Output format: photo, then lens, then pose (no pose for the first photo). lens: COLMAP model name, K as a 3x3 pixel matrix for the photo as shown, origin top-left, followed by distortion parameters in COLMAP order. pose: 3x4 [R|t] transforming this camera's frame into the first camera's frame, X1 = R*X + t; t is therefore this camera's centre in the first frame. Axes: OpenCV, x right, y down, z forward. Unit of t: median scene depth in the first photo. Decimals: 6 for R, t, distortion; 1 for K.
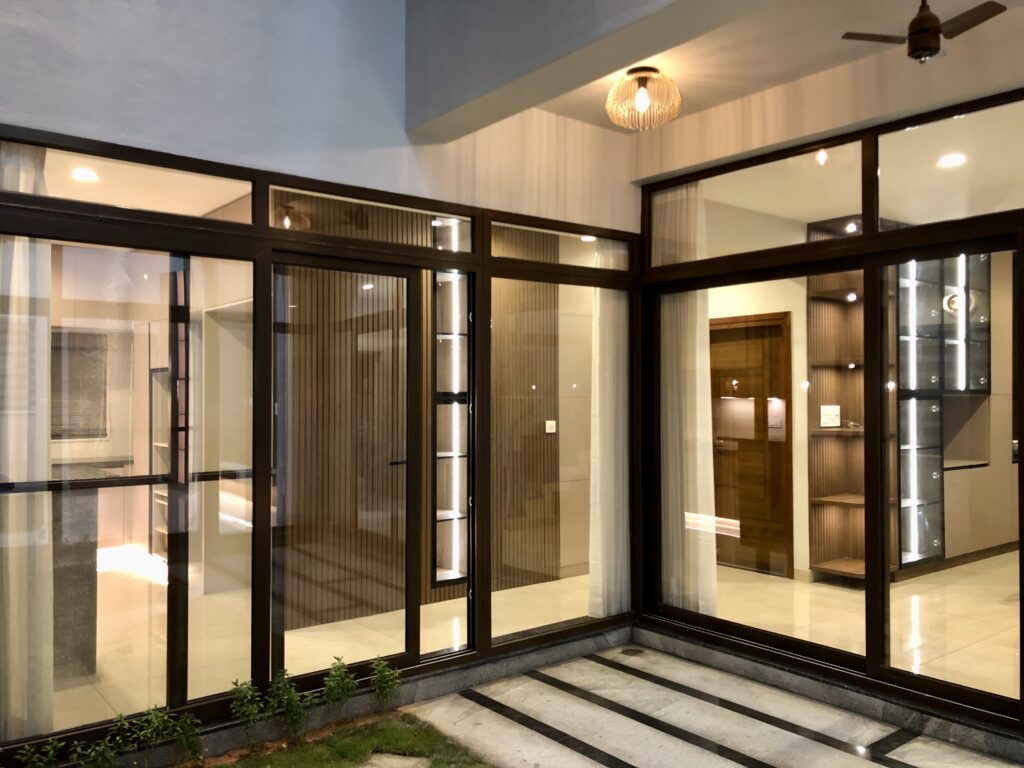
lens RADIAL K [[835.3, 0, 512.1], [0, 835.3, 386.5], [0, 0, 1]] dist [0.041385, -0.002998]
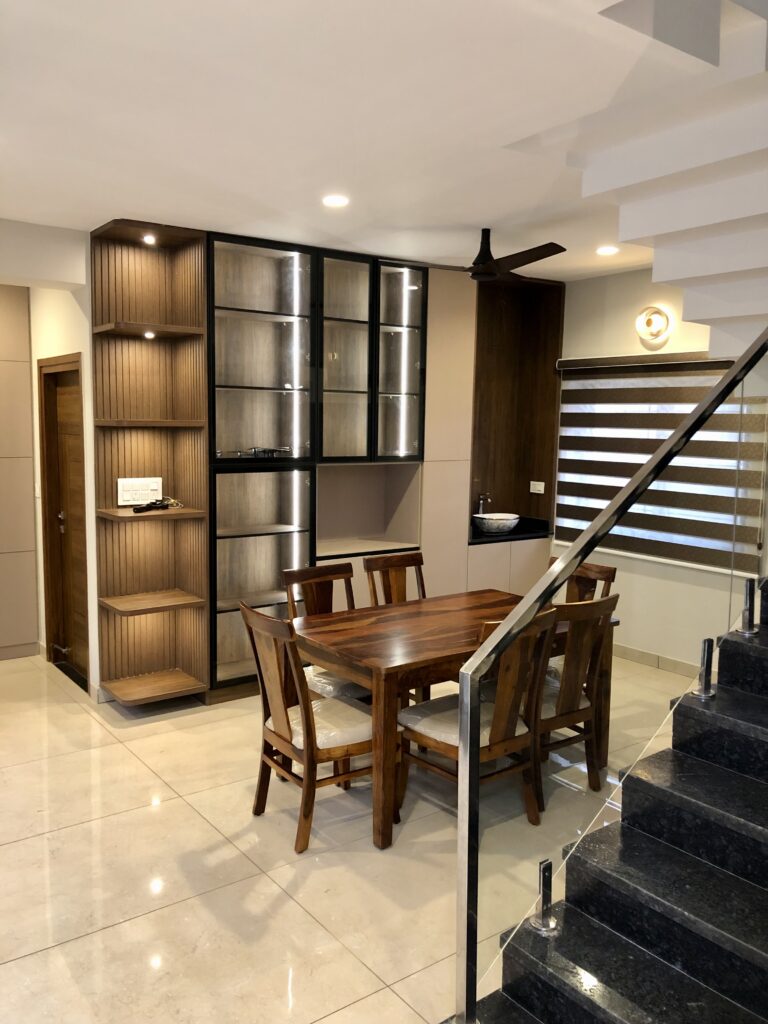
lens RADIAL K [[835.3, 0, 367.8], [0, 835.3, 508.6], [0, 0, 1]] dist [0.041385, -0.002998]
pose [[0.998930, 0.018179, -0.042525, 0.618905], [-0.013179, 0.993275, 0.115024, -0.040637], [0.044330, -0.114340, 0.992452, 0.246934]]
